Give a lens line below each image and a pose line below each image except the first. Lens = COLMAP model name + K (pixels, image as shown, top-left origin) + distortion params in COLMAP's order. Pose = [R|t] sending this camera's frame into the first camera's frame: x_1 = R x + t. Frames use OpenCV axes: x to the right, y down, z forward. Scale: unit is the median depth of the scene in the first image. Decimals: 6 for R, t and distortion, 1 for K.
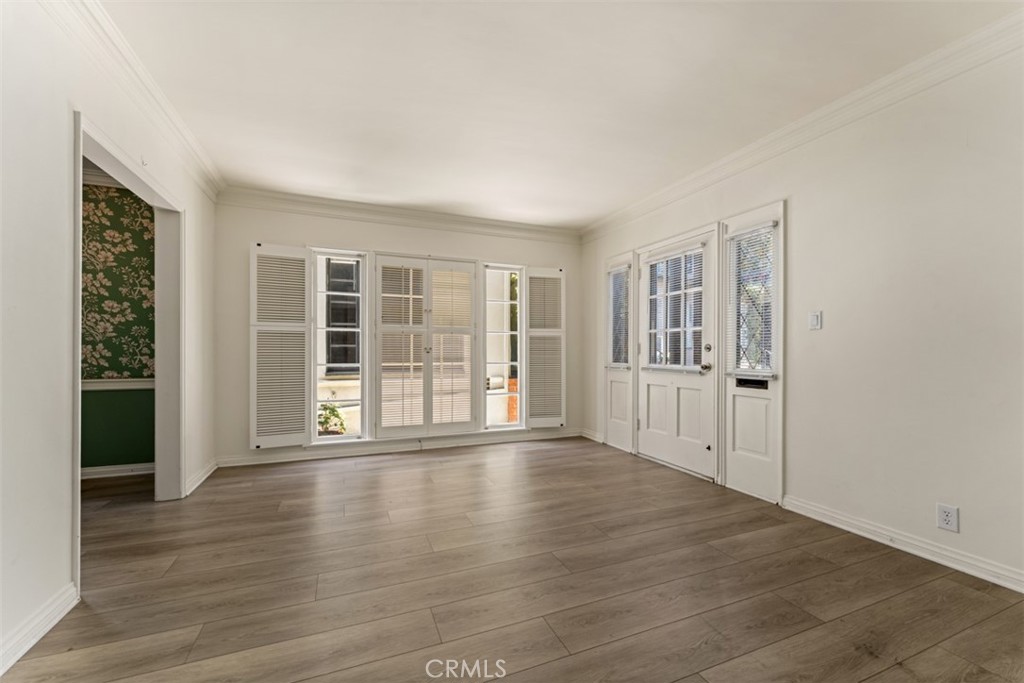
lens RADIAL K [[406.3, 0, 512.0], [0, 406.3, 341.5], [0, 0, 1]] dist [0.000917, 0.000219]
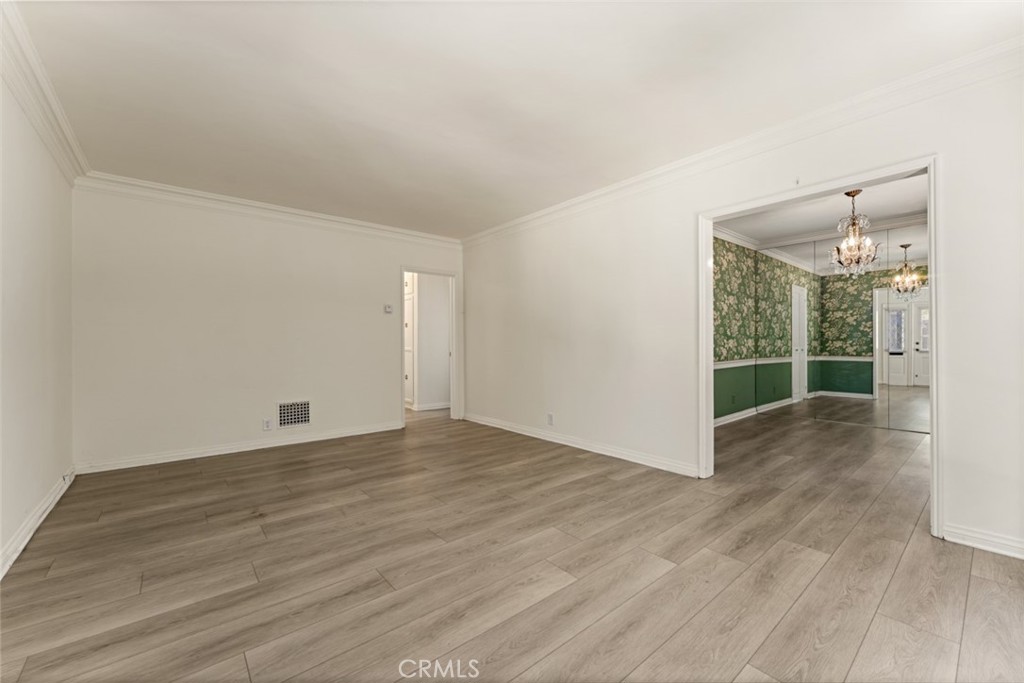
lens RADIAL K [[406.3, 0, 512.0], [0, 406.3, 341.5], [0, 0, 1]] dist [0.000917, 0.000219]
pose [[-0.953162, 0.002601, -0.302450, 0.255361], [0.010229, 0.999668, -0.023638, 0.039120], [0.302289, -0.025625, -0.952872, 2.104922]]
